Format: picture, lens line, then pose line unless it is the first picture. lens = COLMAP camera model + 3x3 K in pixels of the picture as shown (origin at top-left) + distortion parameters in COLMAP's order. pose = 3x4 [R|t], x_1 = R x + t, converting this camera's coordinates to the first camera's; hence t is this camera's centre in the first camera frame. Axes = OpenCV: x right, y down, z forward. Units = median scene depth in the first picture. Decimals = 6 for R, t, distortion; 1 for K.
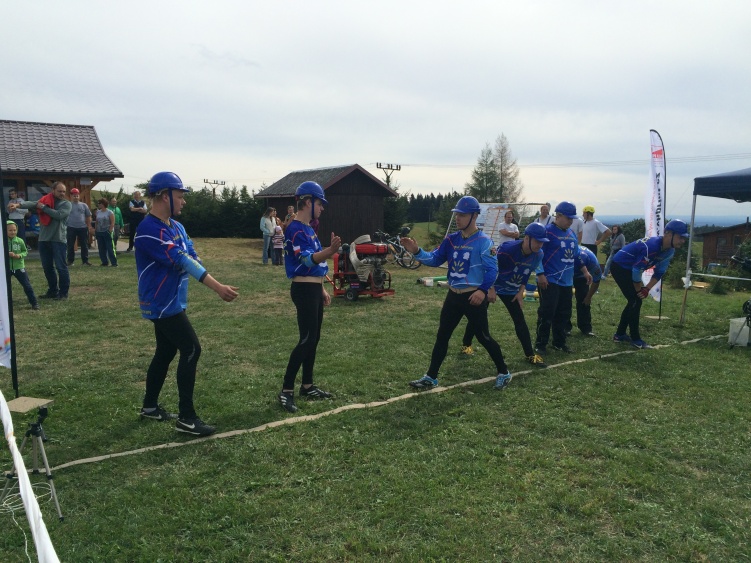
lens RADIAL K [[612.8, 0, 372.3], [0, 612.8, 255.4], [0, 0, 1]] dist [0.054410, -0.059497]
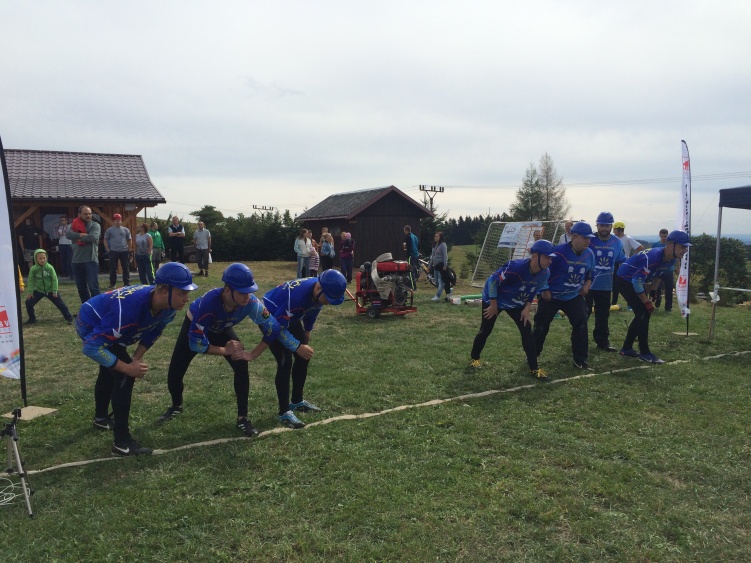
lens RADIAL K [[615.0, 0, 397.9], [0, 615.0, 264.5], [0, 0, 1]] dist [0.057613, -0.069219]
pose [[0.997113, -0.011765, -0.075011, 0.084199], [0.009474, 0.999480, -0.030826, 0.017227], [0.075335, 0.030027, 0.996706, -0.004553]]
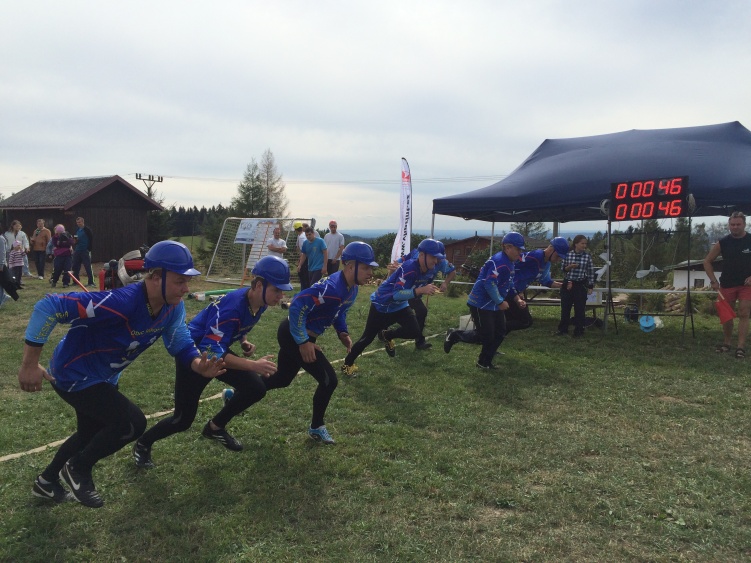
lens RADIAL K [[637.8, 0, 374.6], [0, 637.8, 259.8], [0, 0, 1]] dist [0.077355, -0.096764]
pose [[0.928947, -0.017724, 0.369788, -0.035810], [0.023441, 0.999665, -0.010974, 0.001709], [-0.369470, 0.018863, 0.929051, -0.092789]]
